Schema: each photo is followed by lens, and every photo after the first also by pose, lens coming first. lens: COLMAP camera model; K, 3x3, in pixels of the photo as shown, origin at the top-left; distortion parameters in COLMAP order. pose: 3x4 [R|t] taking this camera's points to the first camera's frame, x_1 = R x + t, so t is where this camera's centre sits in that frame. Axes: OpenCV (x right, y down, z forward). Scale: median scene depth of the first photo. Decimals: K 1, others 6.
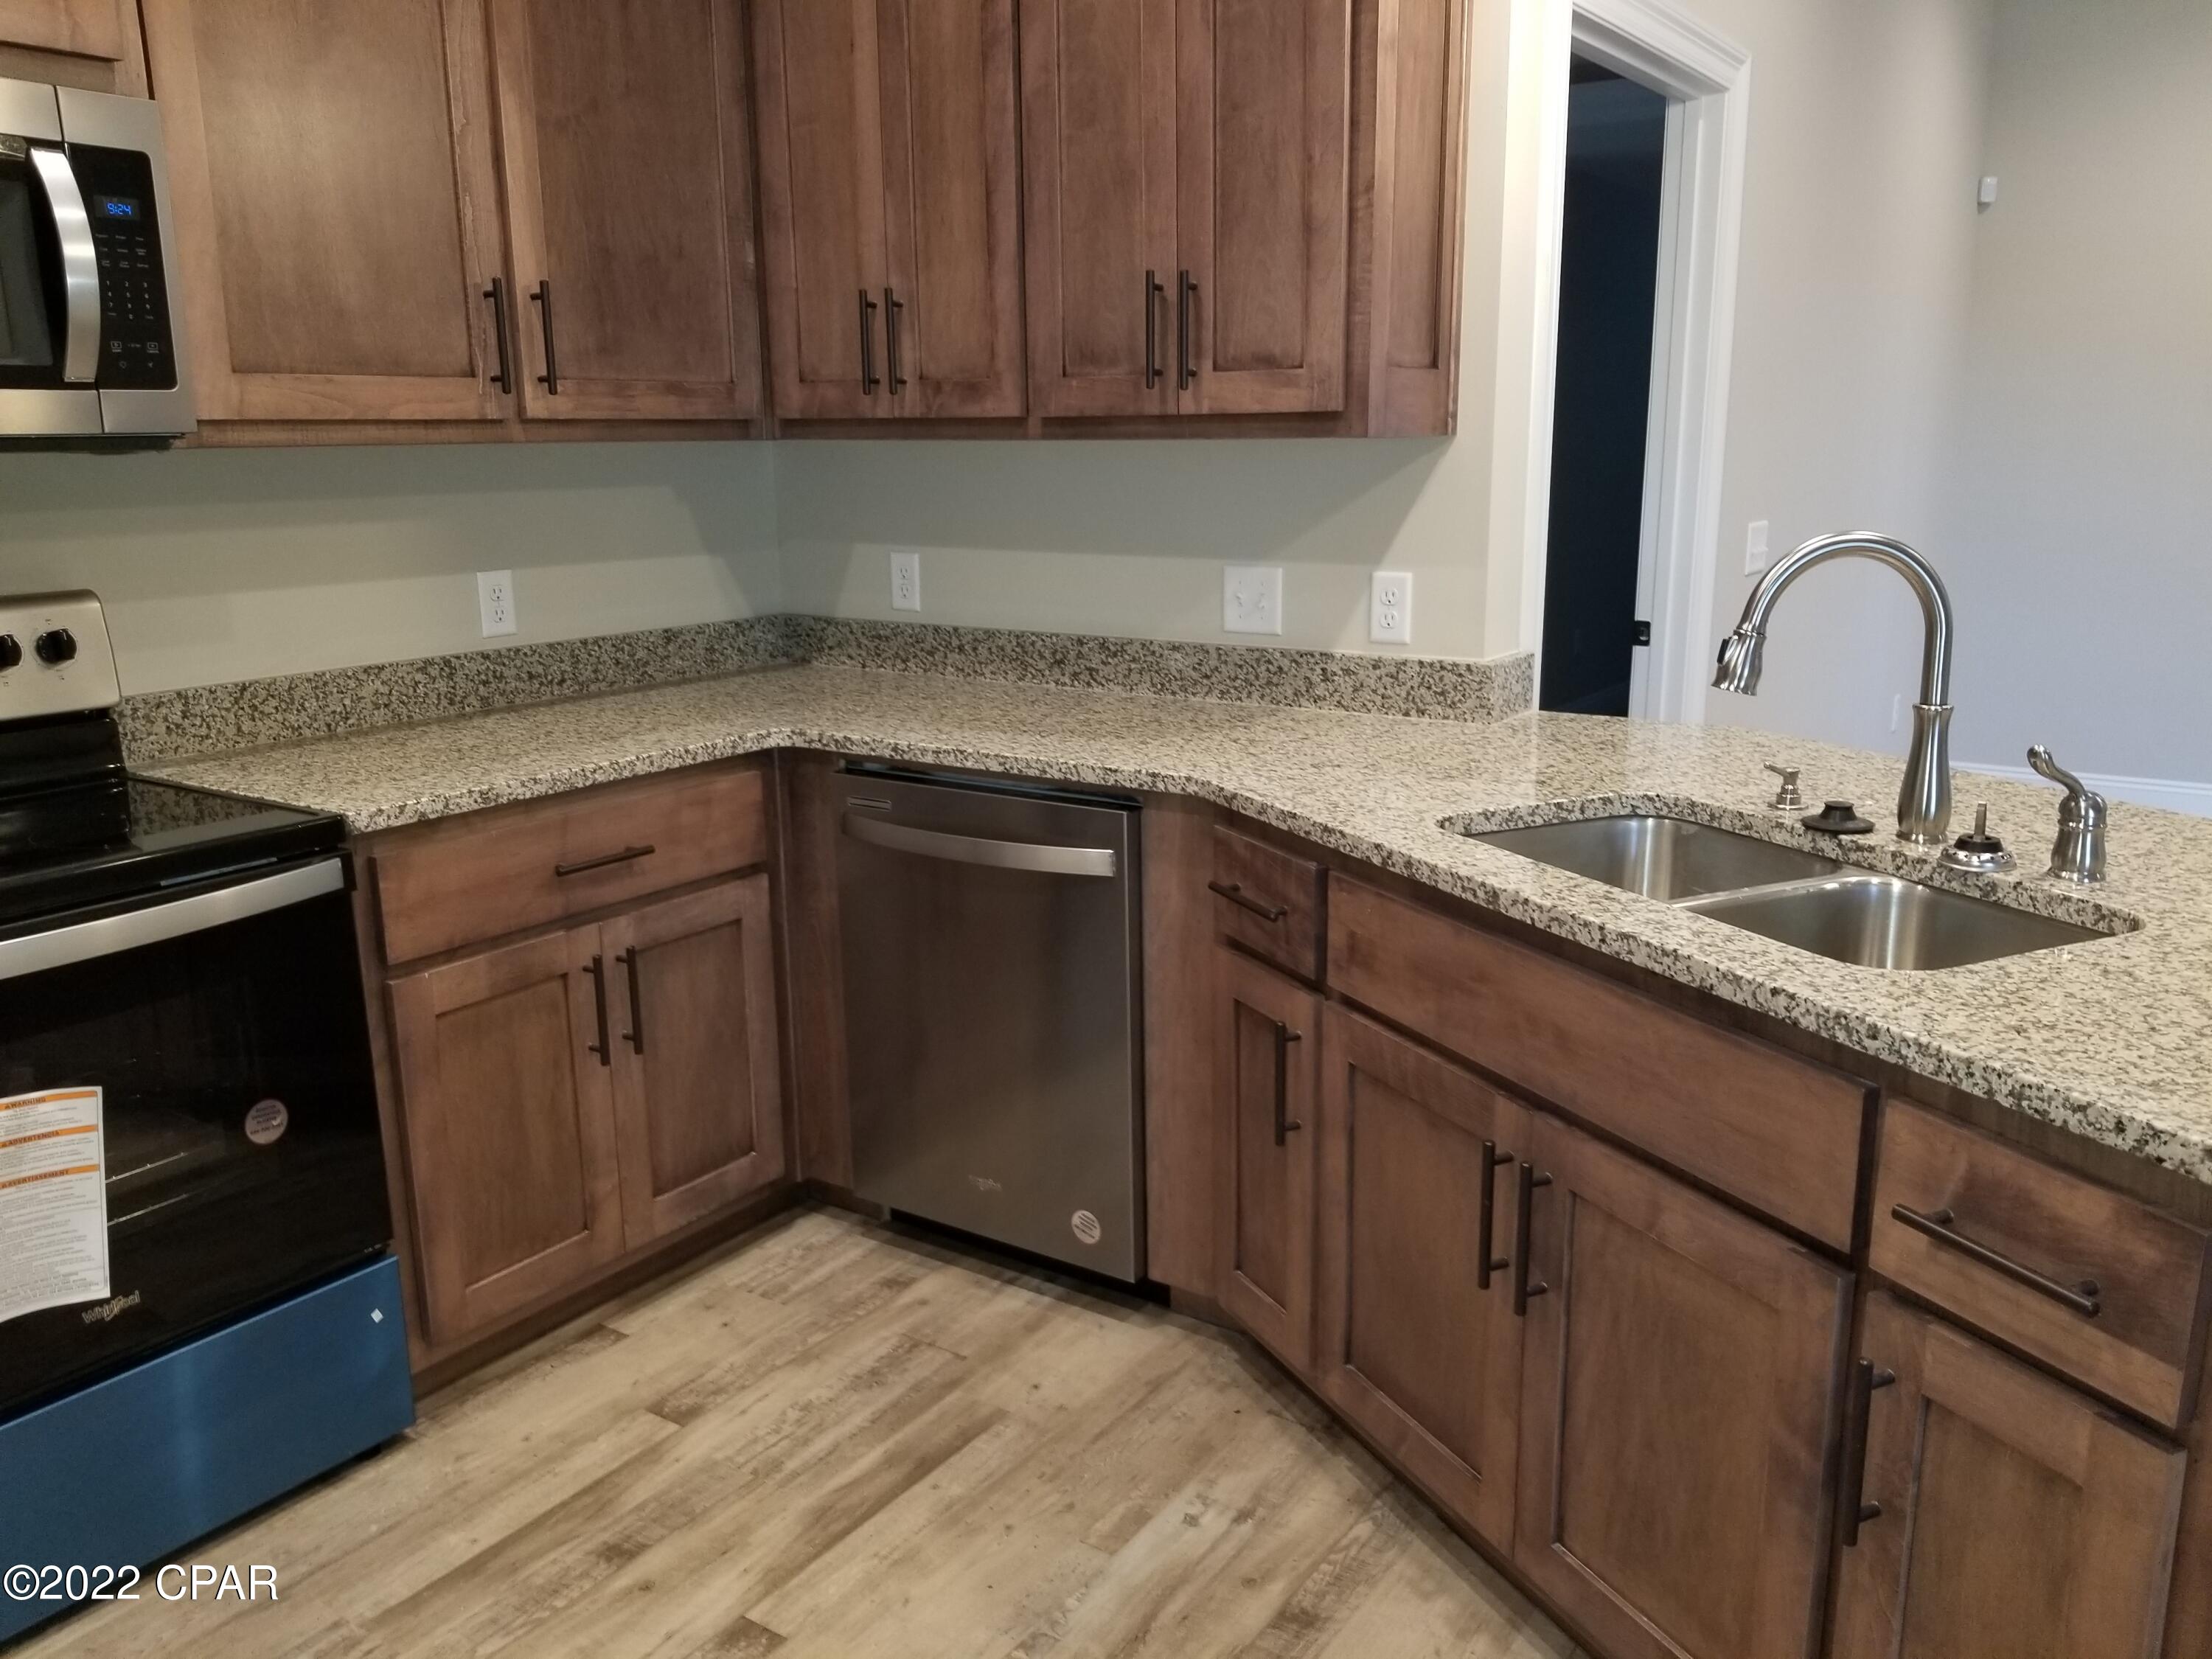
lens RADIAL K [[1716.9, 0, 1106.0], [0, 1716.9, 829.5], [0, 0, 1]] dist [0.073589, -0.124339]
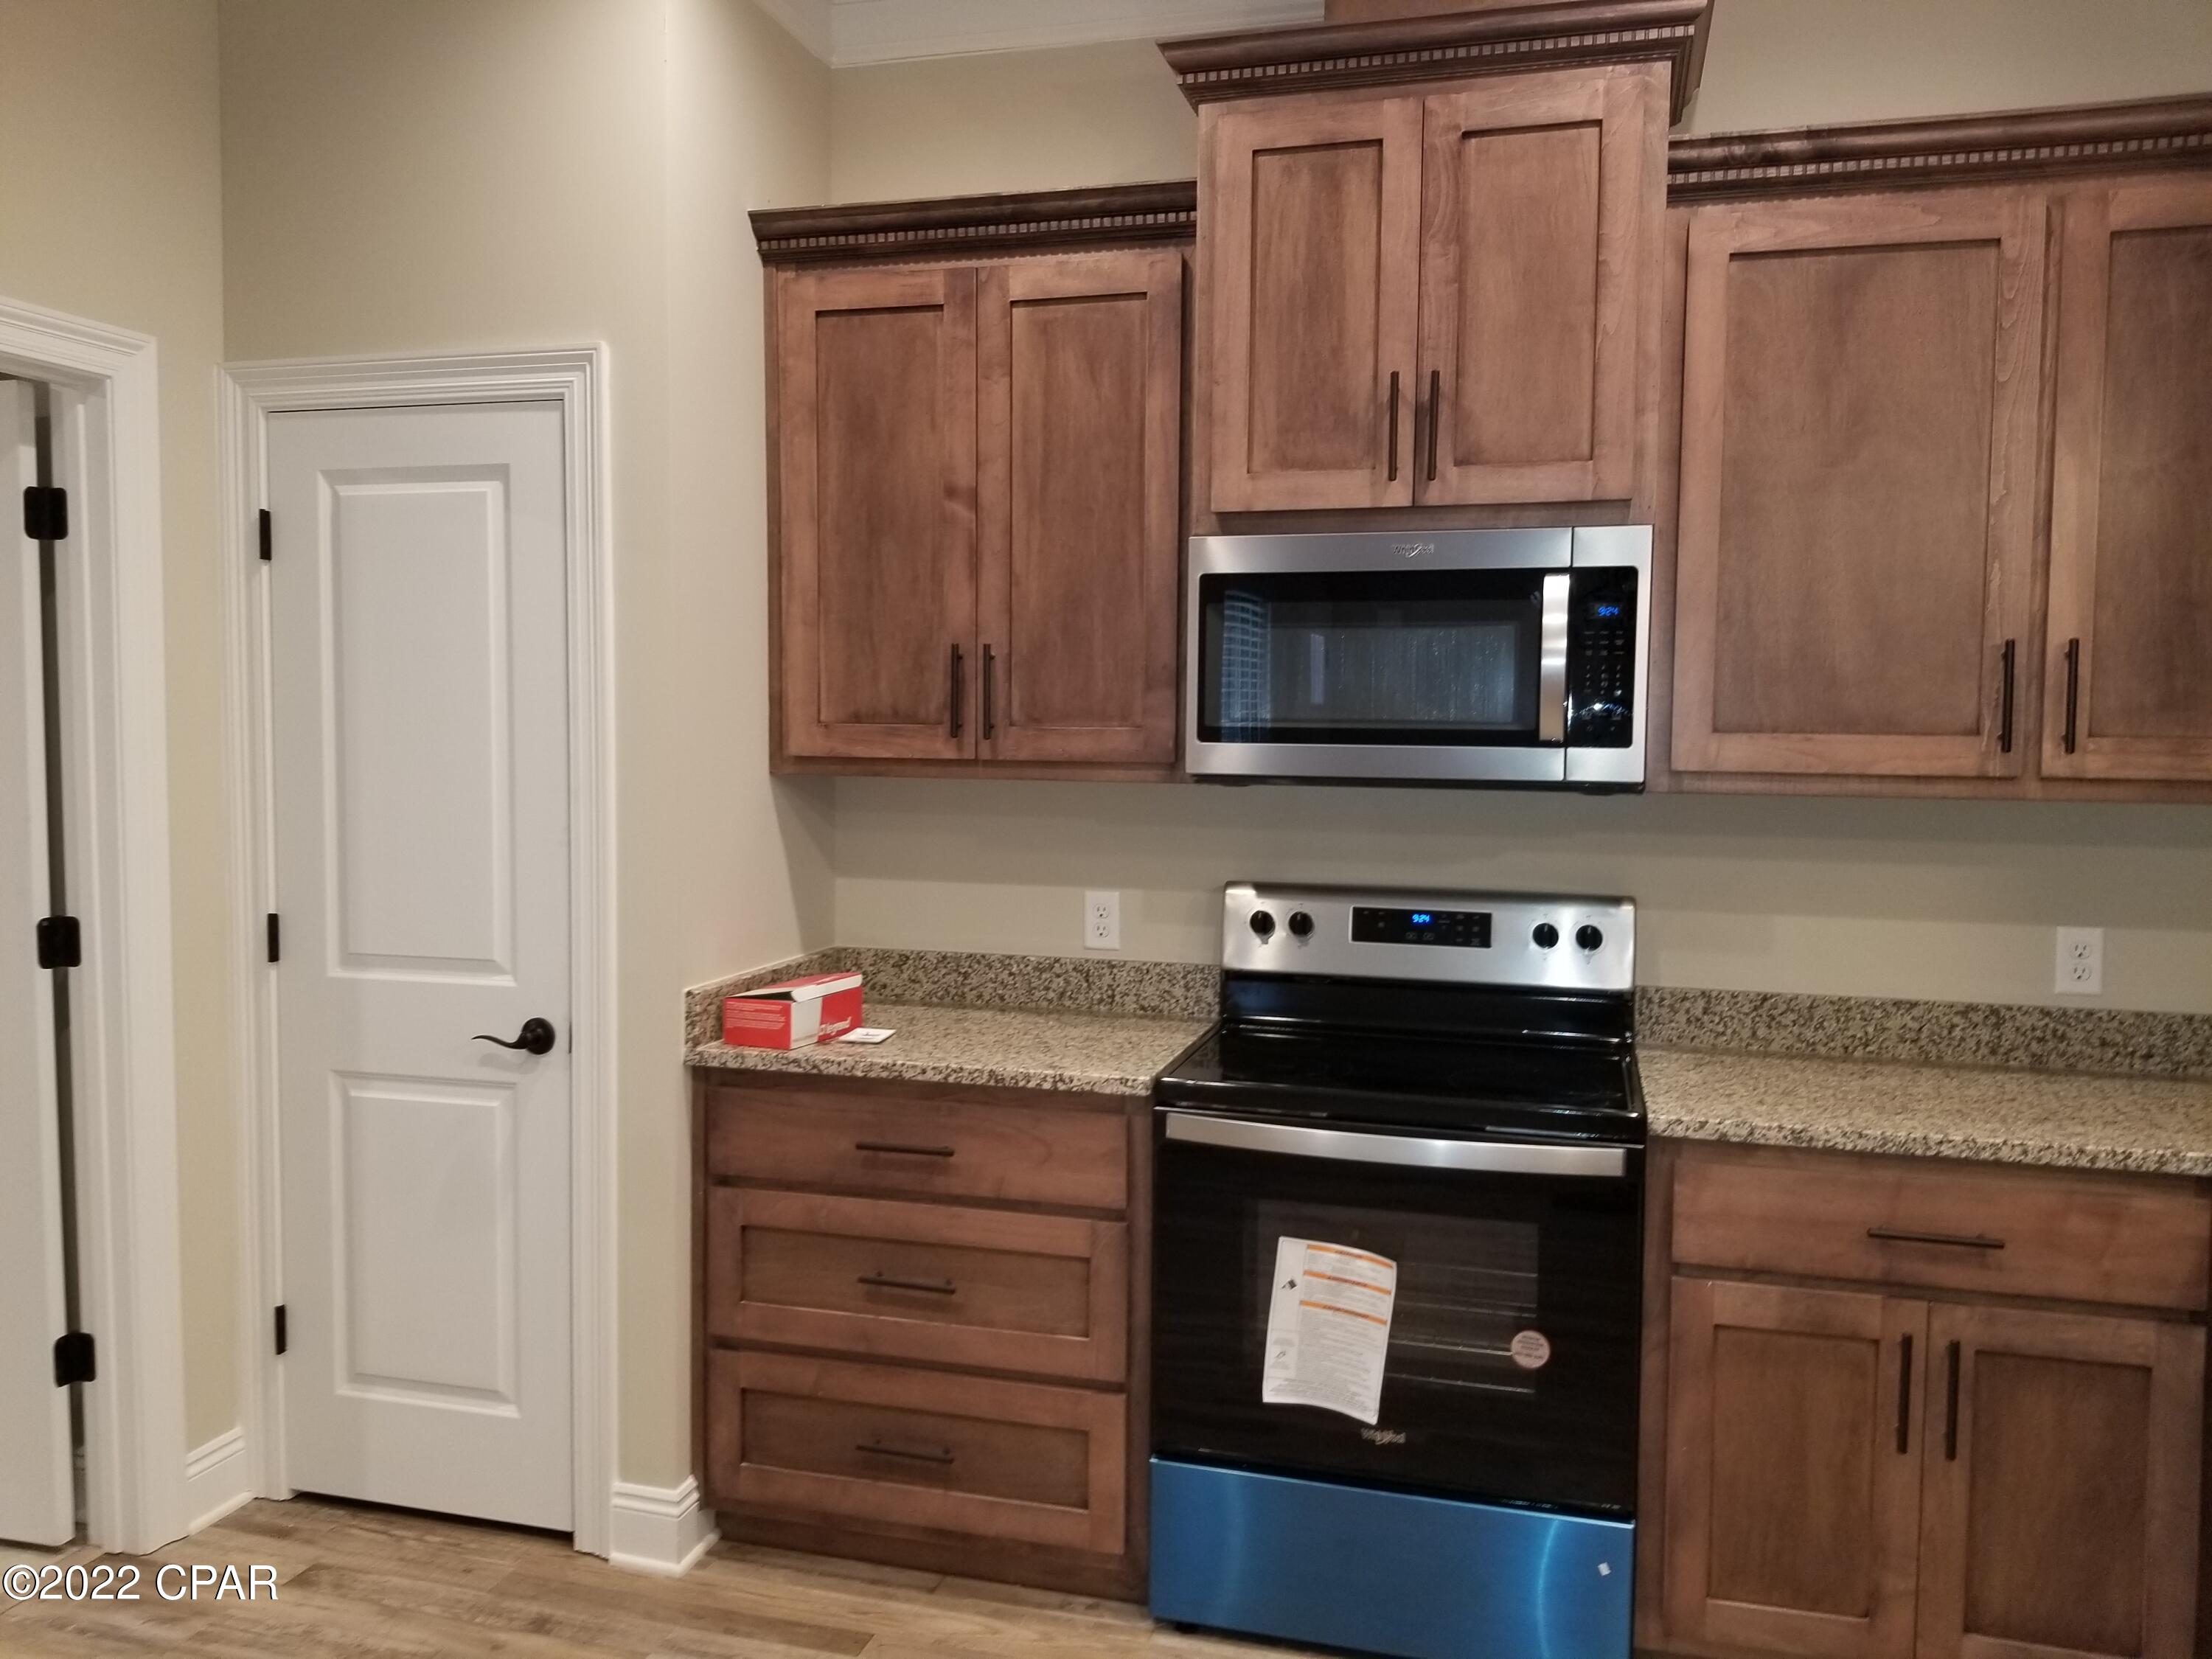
lens RADIAL K [[1716.9, 0, 1106.0], [0, 1716.9, 829.5], [0, 0, 1]] dist [0.073589, -0.124339]
pose [[0.322968, 0.077435, -0.943237, 0.447442], [-0.228502, 0.973542, 0.001683, -0.099401], [0.918411, 0.214988, 0.332117, 0.226363]]
